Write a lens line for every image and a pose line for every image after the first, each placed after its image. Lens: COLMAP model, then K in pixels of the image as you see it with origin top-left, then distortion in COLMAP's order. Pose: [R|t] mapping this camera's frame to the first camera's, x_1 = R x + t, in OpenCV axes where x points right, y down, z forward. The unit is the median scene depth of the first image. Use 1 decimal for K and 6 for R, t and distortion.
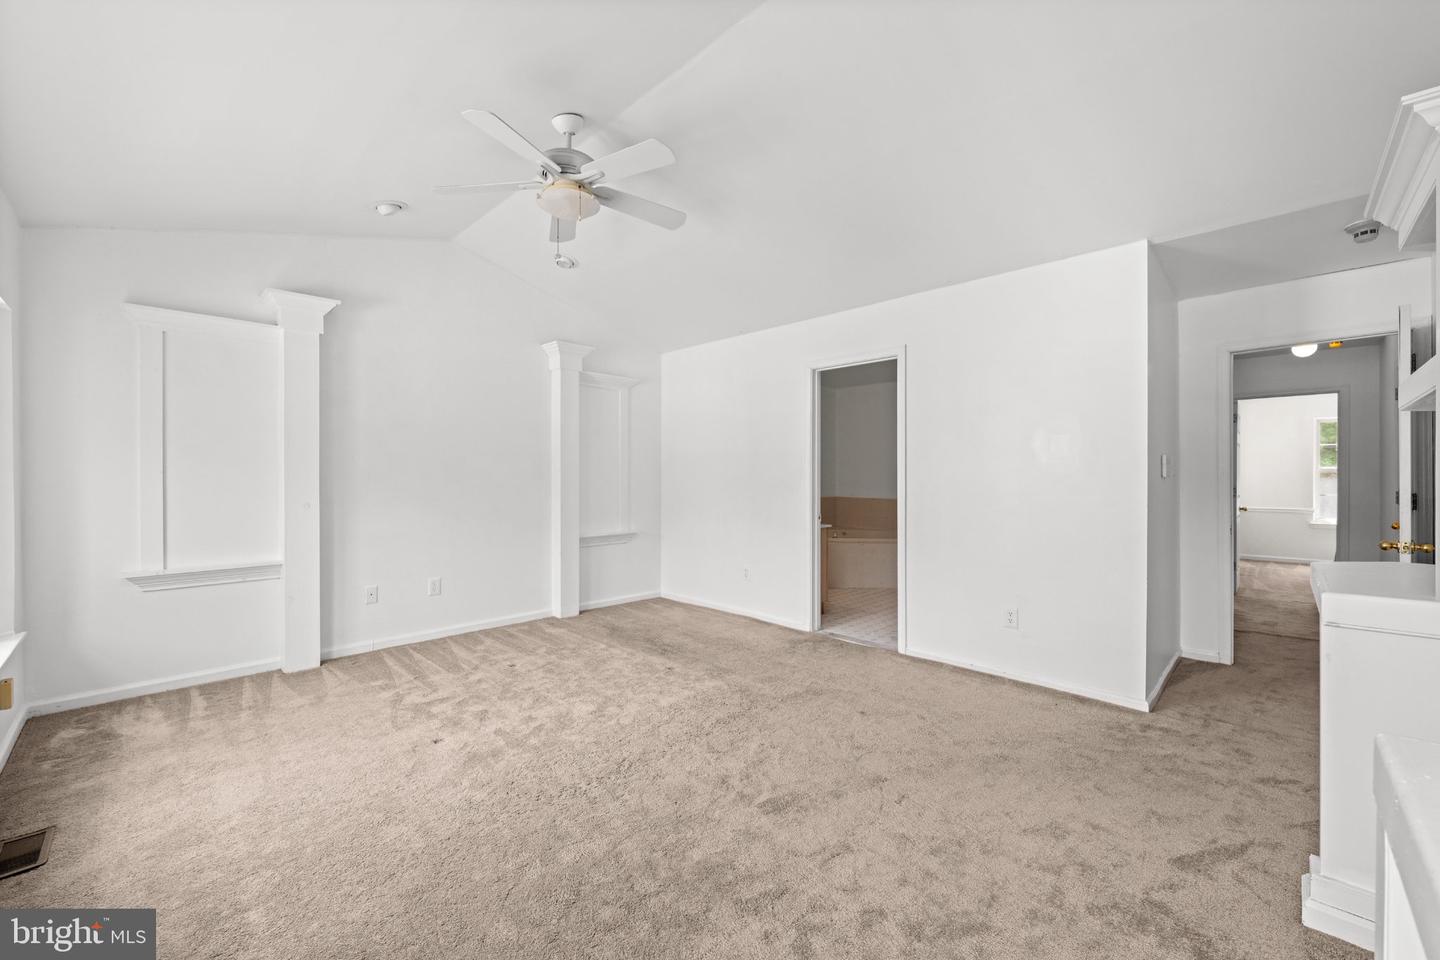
lens RADIAL K [[563.9, 0, 722.3], [0, 563.9, 480.8], [0, 0, 1]] dist [0.002455, 0.000279]
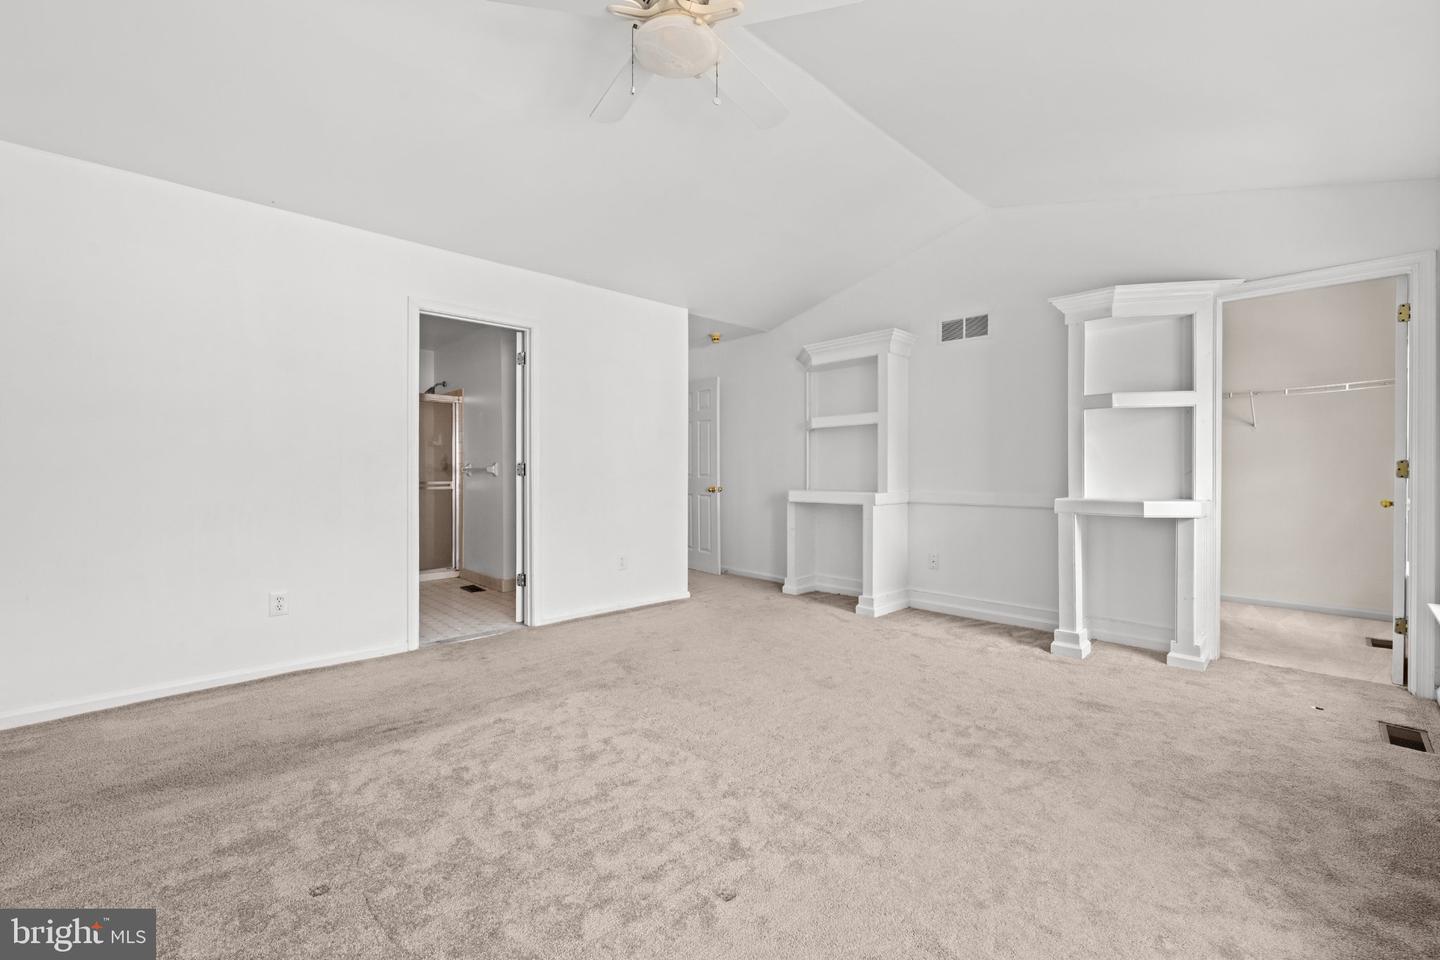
lens RADIAL K [[585.2, 0, 700.5], [0, 585.2, 475.5], [0, 0, 1]] dist [-0.000874, -0.000040]
pose [[0.068843, -0.011603, 0.997560, -0.711472], [0.005437, 0.999922, 0.011255, 0.026181], [-0.997613, 0.004649, 0.068900, 0.643460]]
